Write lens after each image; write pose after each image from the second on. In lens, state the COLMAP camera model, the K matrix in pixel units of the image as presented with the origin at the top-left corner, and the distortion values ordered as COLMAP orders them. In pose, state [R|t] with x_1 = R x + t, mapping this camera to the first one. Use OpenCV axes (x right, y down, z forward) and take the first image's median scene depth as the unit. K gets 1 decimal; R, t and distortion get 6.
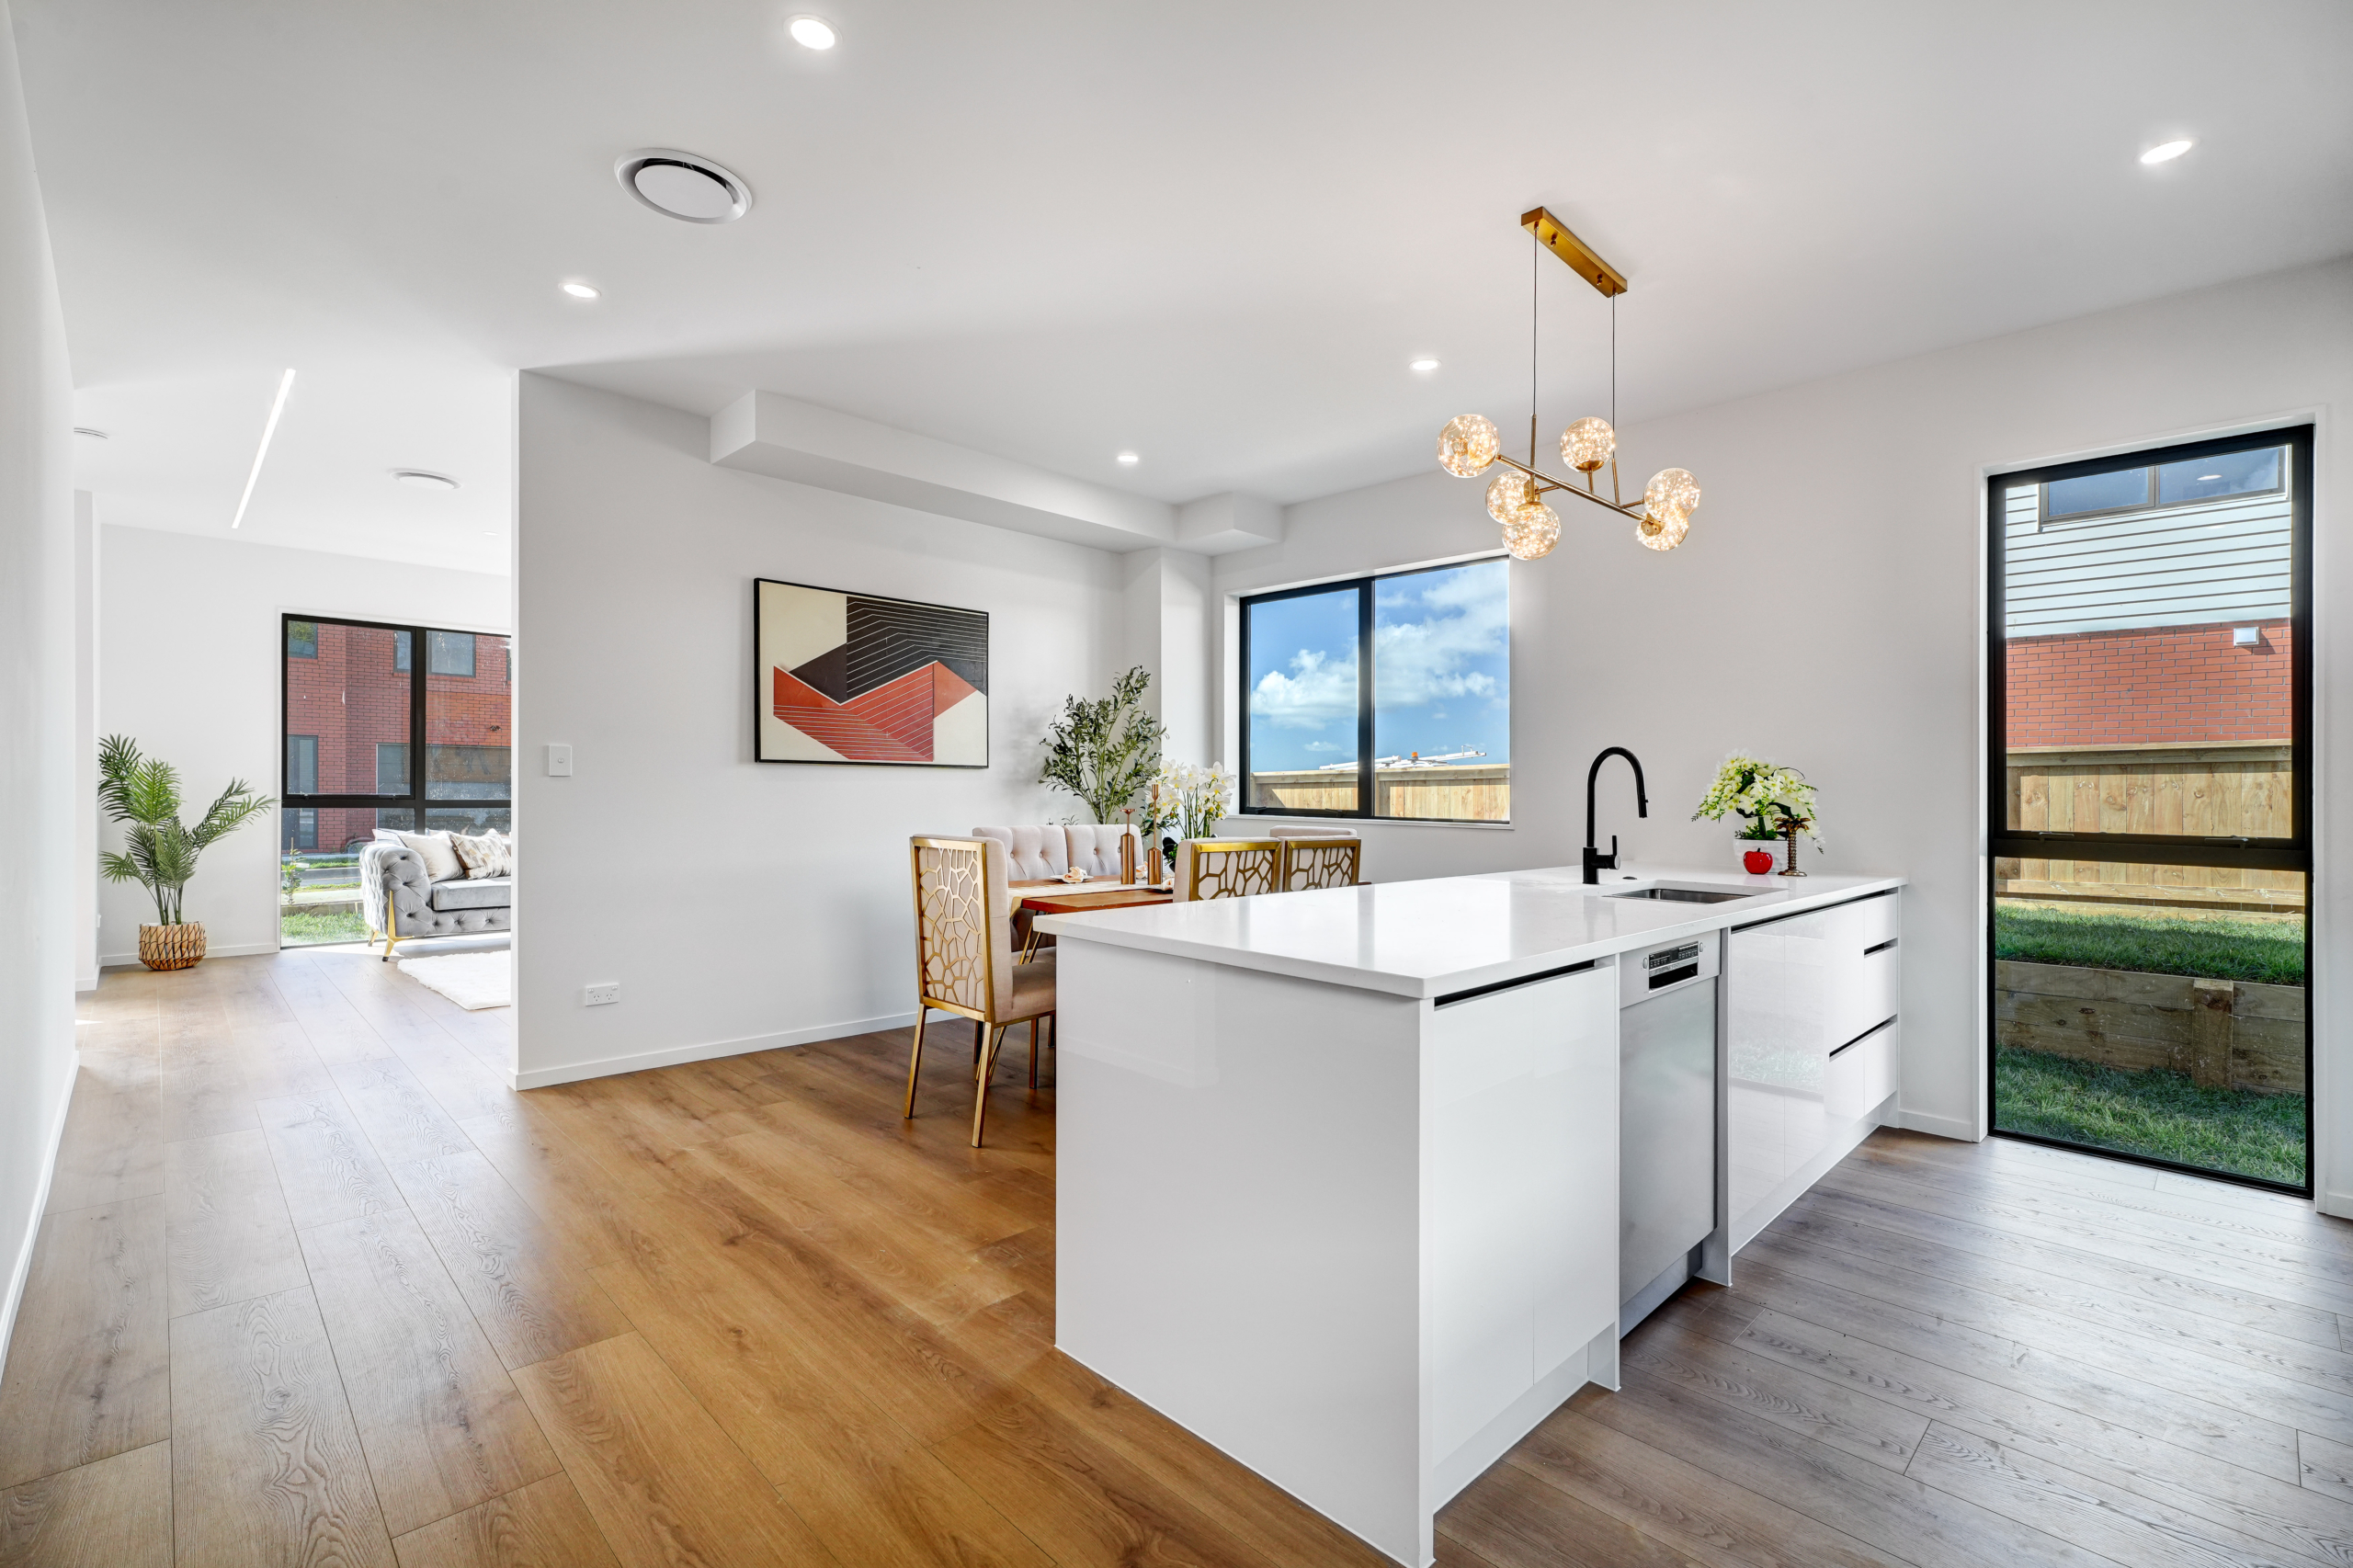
lens RADIAL K [[1049.3, 0, 1170.3], [0, 1049.3, 796.9], [0, 0, 1]] dist [-0.002631, 0.000242]
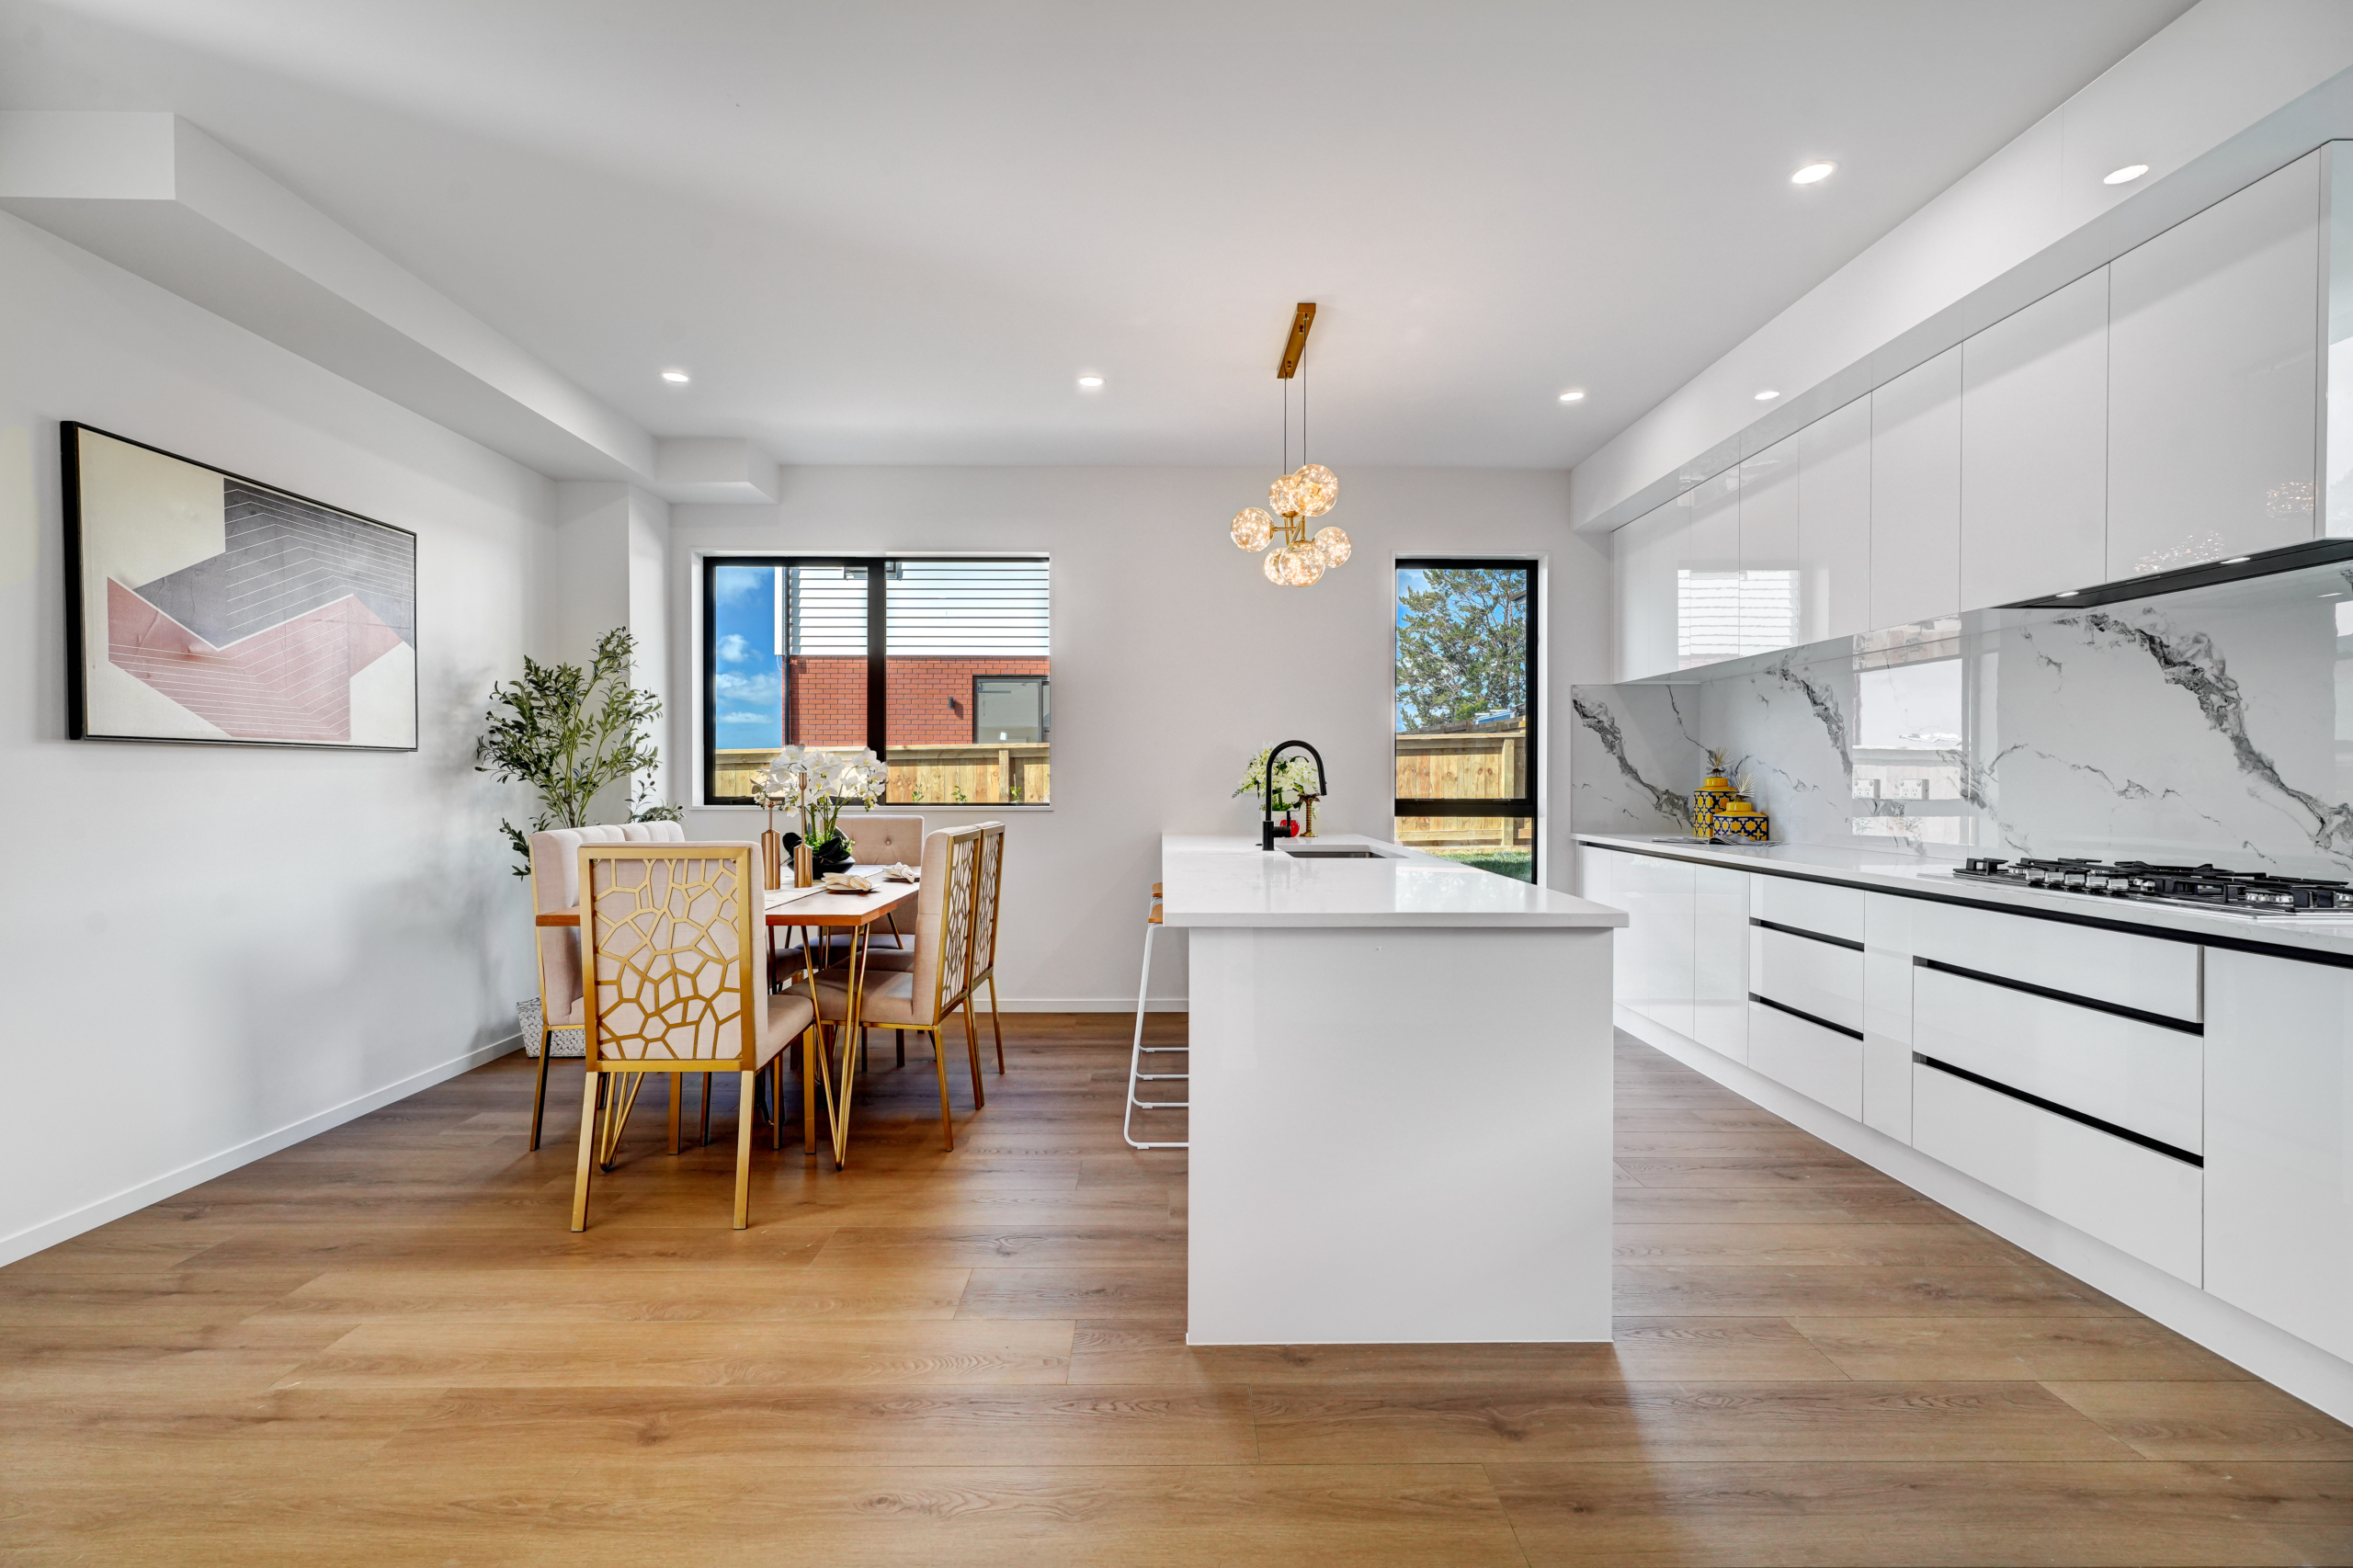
lens RADIAL K [[1048.6, 0, 1171.7], [0, 1048.6, 781.9], [0, 0, 1]] dist [-0.004266, 0.004665]
pose [[0.689867, -0.014665, 0.723788, -0.474718], [0.012661, 0.999886, 0.008191, -0.007932], [-0.723825, 0.003514, 0.689974, 0.189710]]
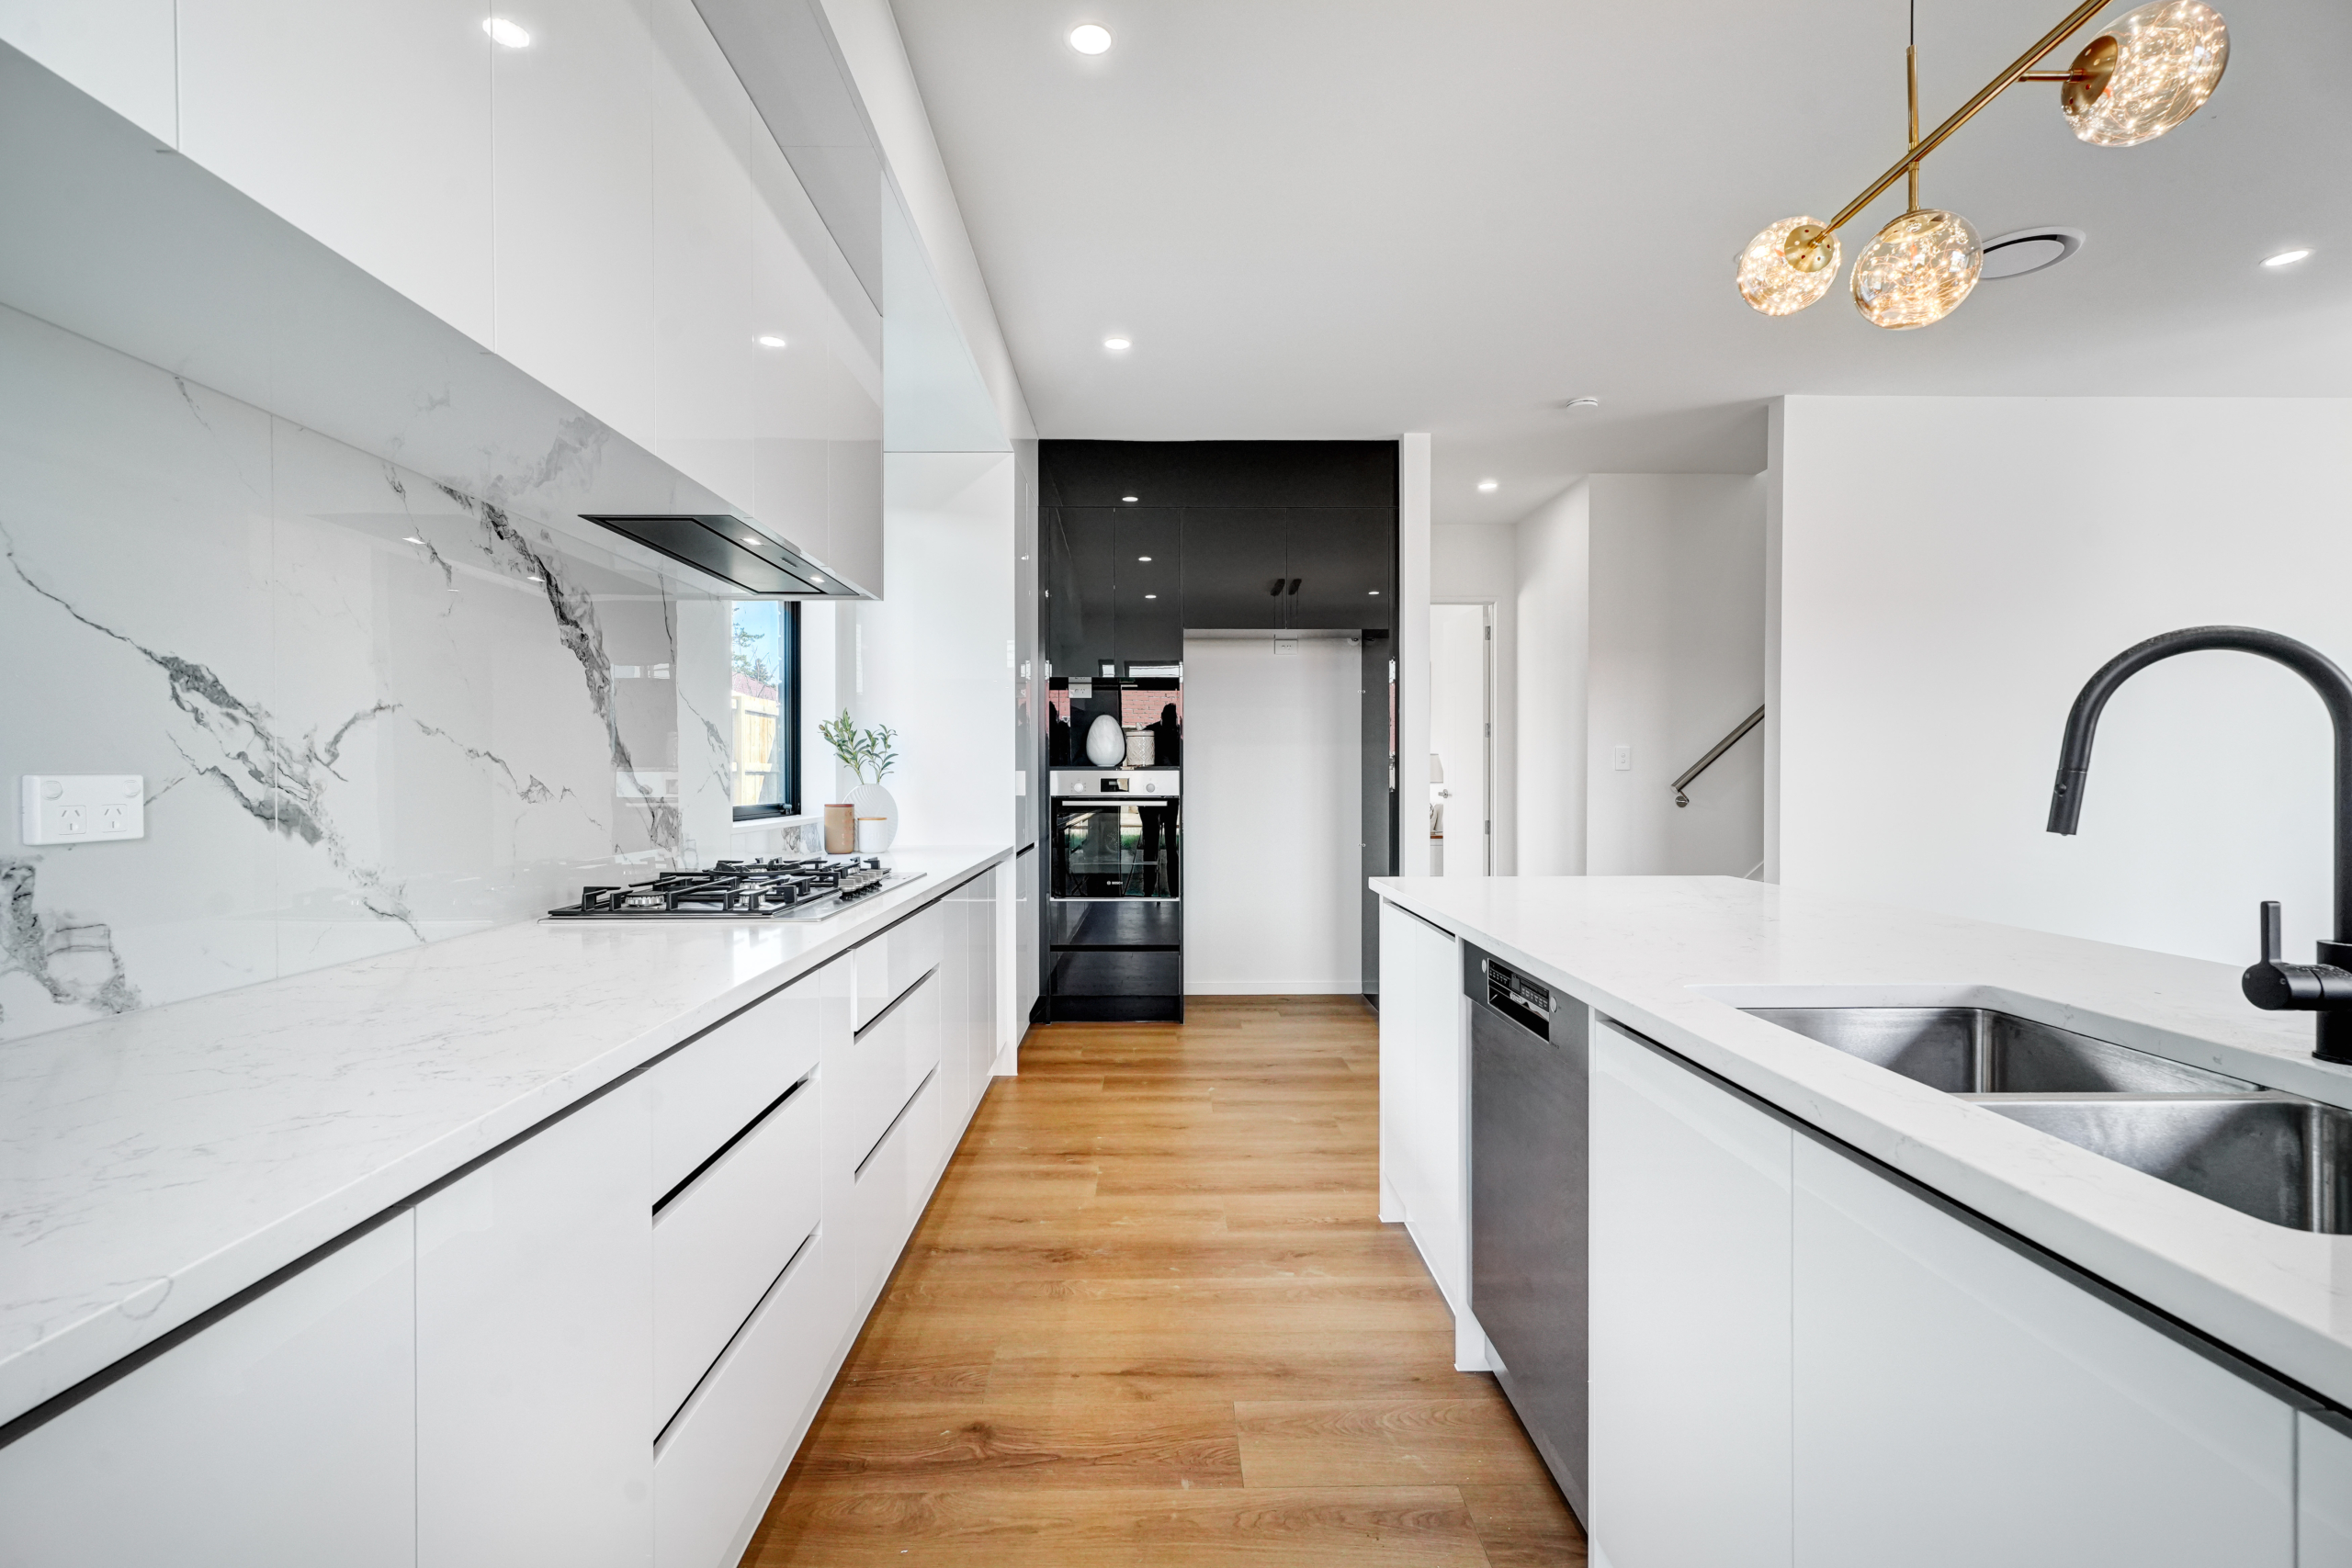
lens RADIAL K [[1048.4, 0, 1176.7], [0, 1048.4, 774.7], [0, 0, 1]] dist [0.002958, 0.000362]
pose [[-0.684279, -0.008652, -0.729169, 0.719062], [-0.008925, 0.999954, -0.003489, 0.004535], [0.729166, 0.004120, -0.684324, 0.798019]]
